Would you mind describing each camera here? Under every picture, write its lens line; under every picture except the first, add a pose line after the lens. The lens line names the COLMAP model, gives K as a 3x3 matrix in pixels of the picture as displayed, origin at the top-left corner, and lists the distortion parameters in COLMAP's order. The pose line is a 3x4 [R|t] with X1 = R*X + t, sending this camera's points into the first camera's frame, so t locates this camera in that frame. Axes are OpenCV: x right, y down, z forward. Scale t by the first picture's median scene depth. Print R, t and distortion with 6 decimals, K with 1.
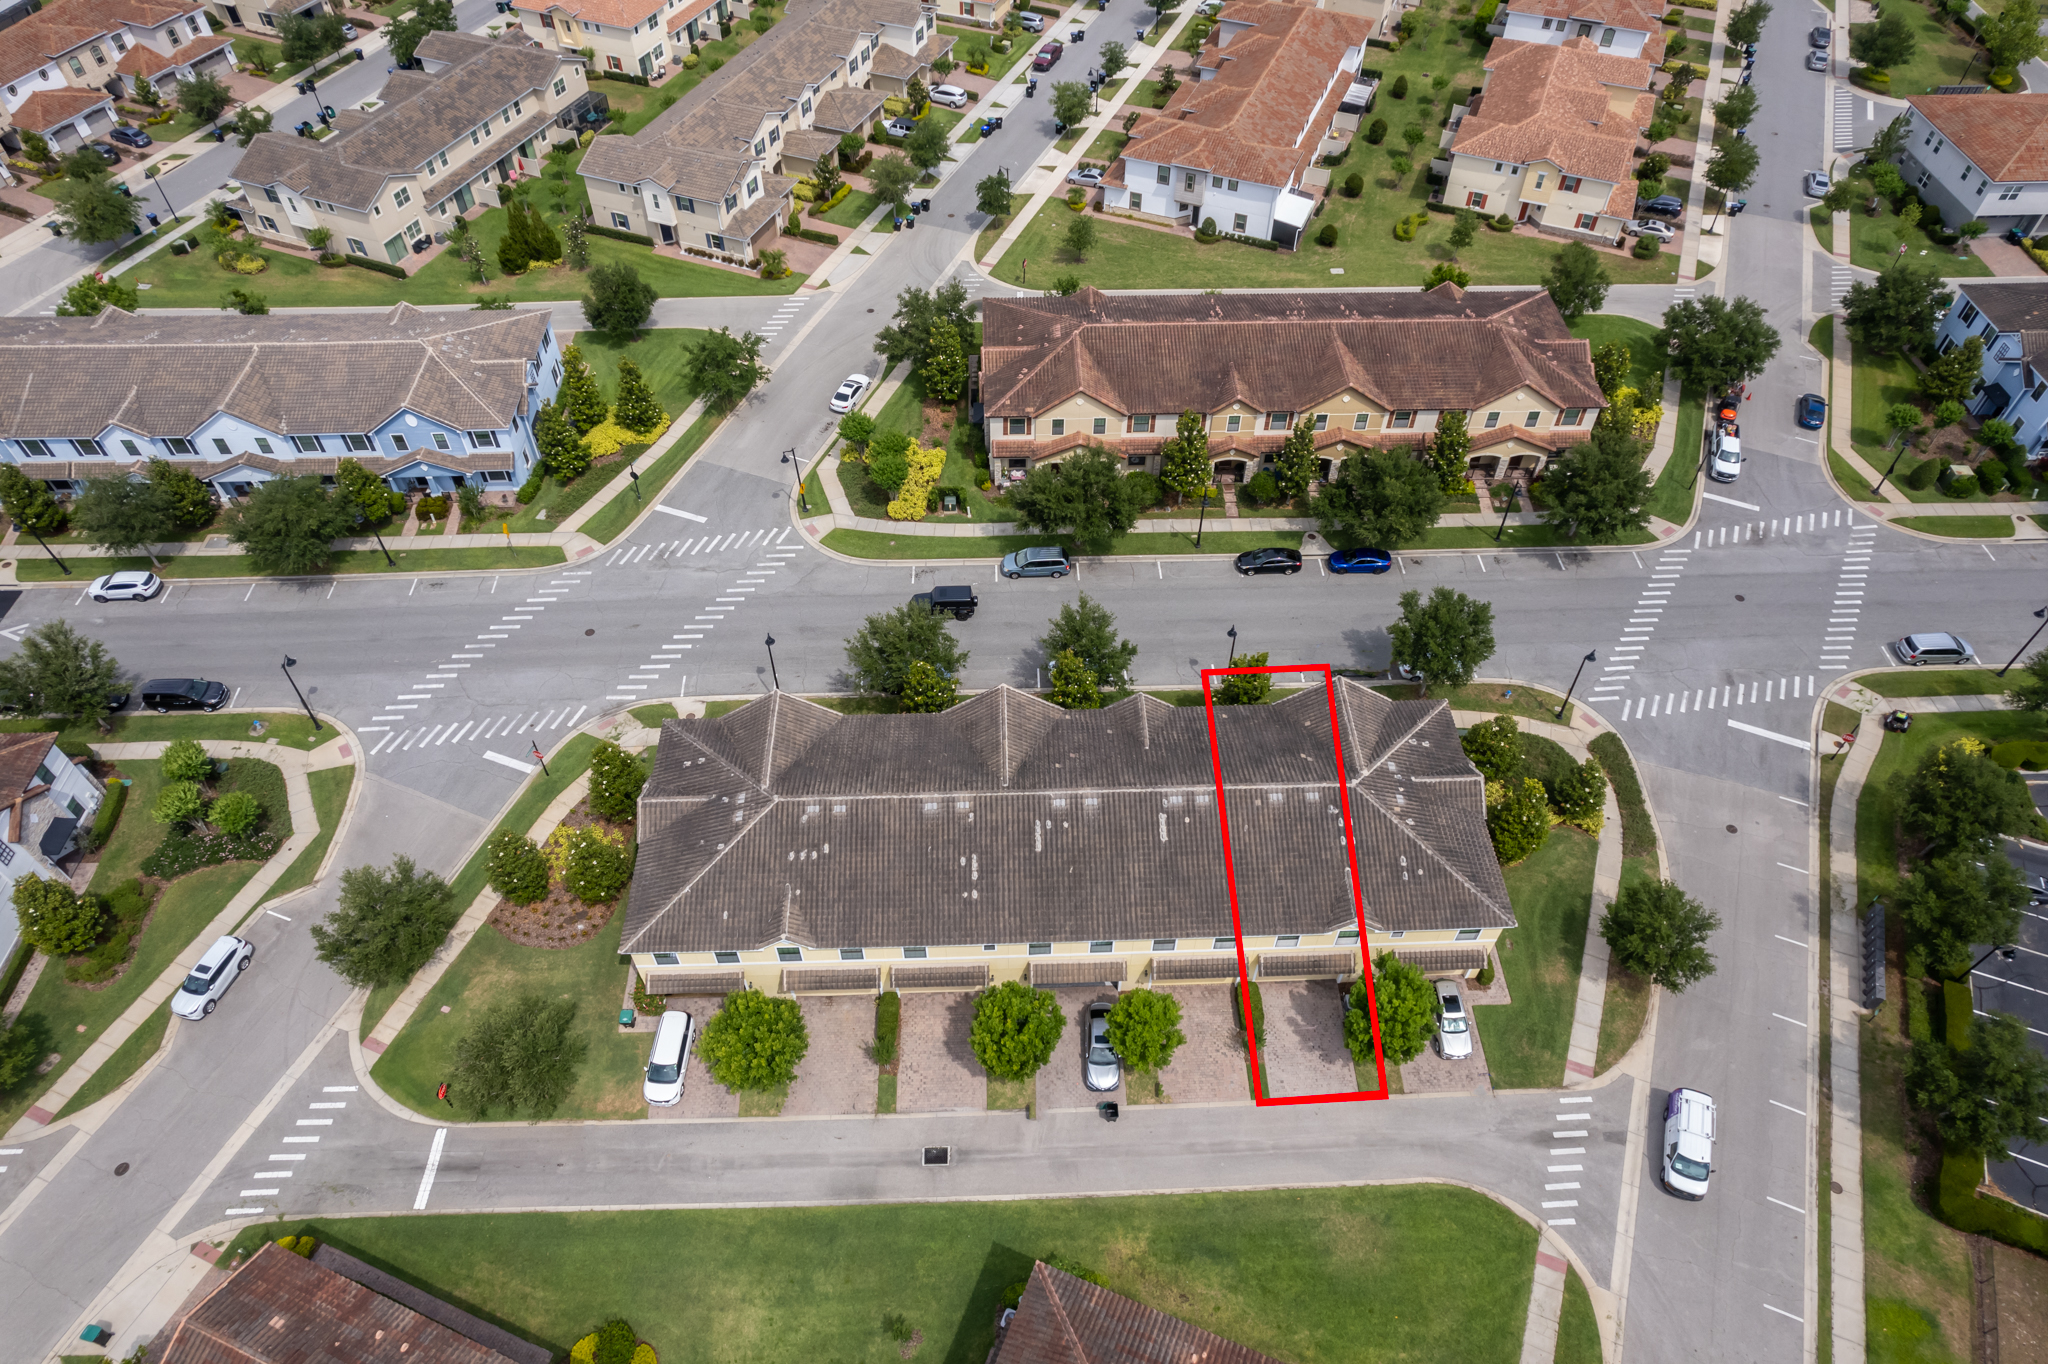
lens RADIAL K [[1311.1, 0, 1055.2], [0, 1311.1, 693.4], [0, 0, 1]] dist [-0.065670, 0.072768]
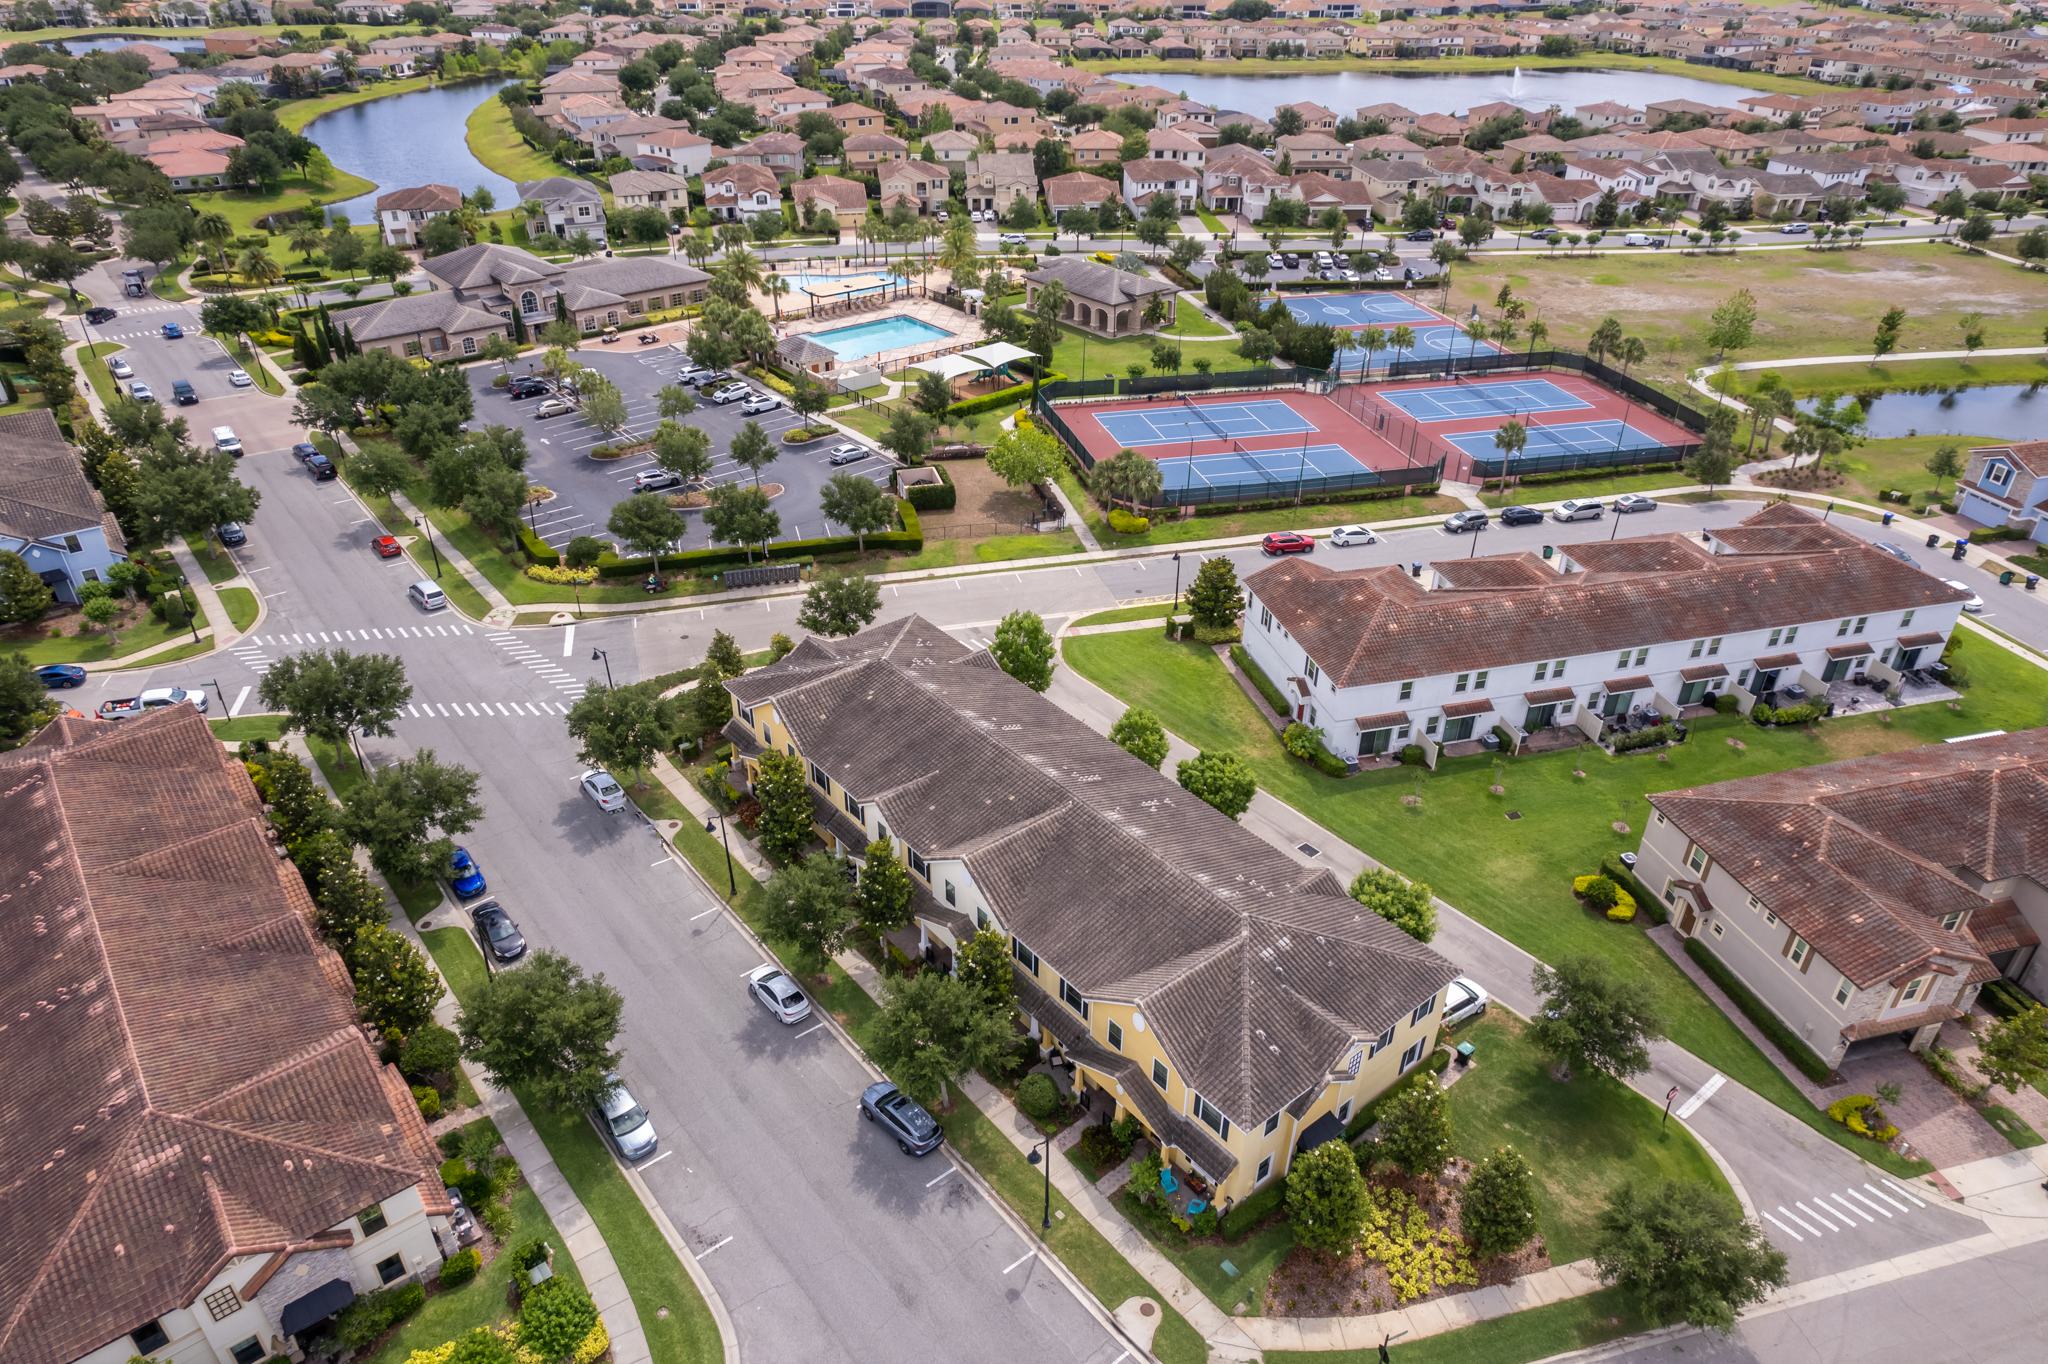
lens RADIAL K [[1311.1, 0, 1028.0], [0, 1311.1, 692.4], [0, 0, 1]] dist [-0.065670, 0.072768]
pose [[-0.601268, -0.429915, 0.673536, -0.502427], [0.598272, 0.316535, 0.736123, -0.544752], [-0.529667, 0.845564, 0.066883, 0.672586]]
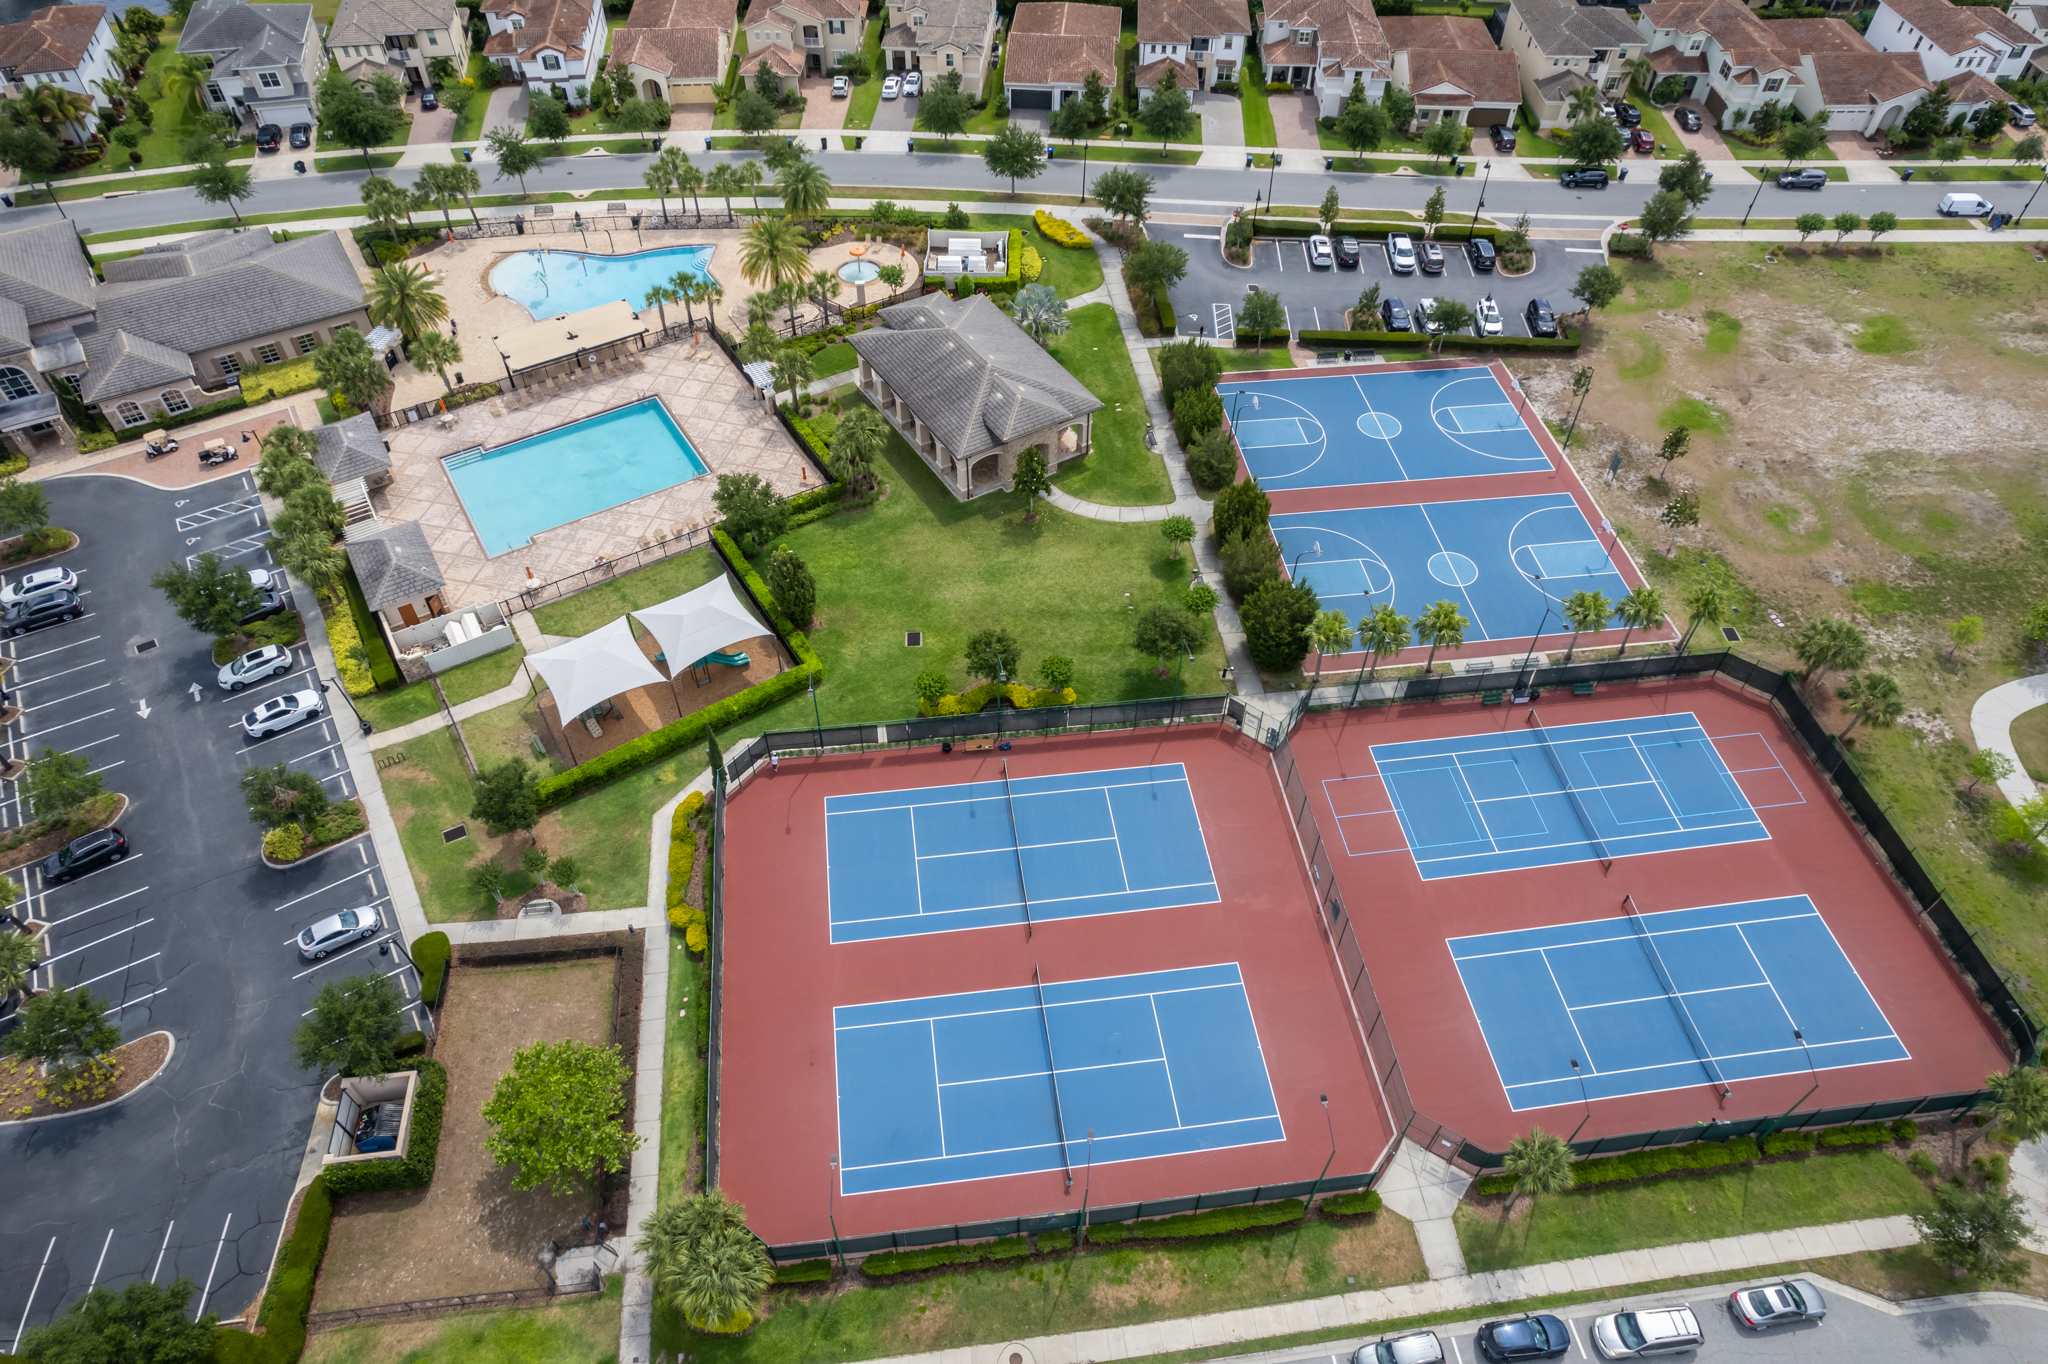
lens RADIAL K [[1311.1, 0, 1027.0], [0, 1311.1, 677.0], [0, 0, 1]] dist [-0.065670, 0.072768]
pose [[-0.489643, -0.653780, 0.576907, 0.139718], [0.654097, 0.162085, 0.738841, -0.016024], [-0.576547, 0.739121, 0.348272, 0.001169]]
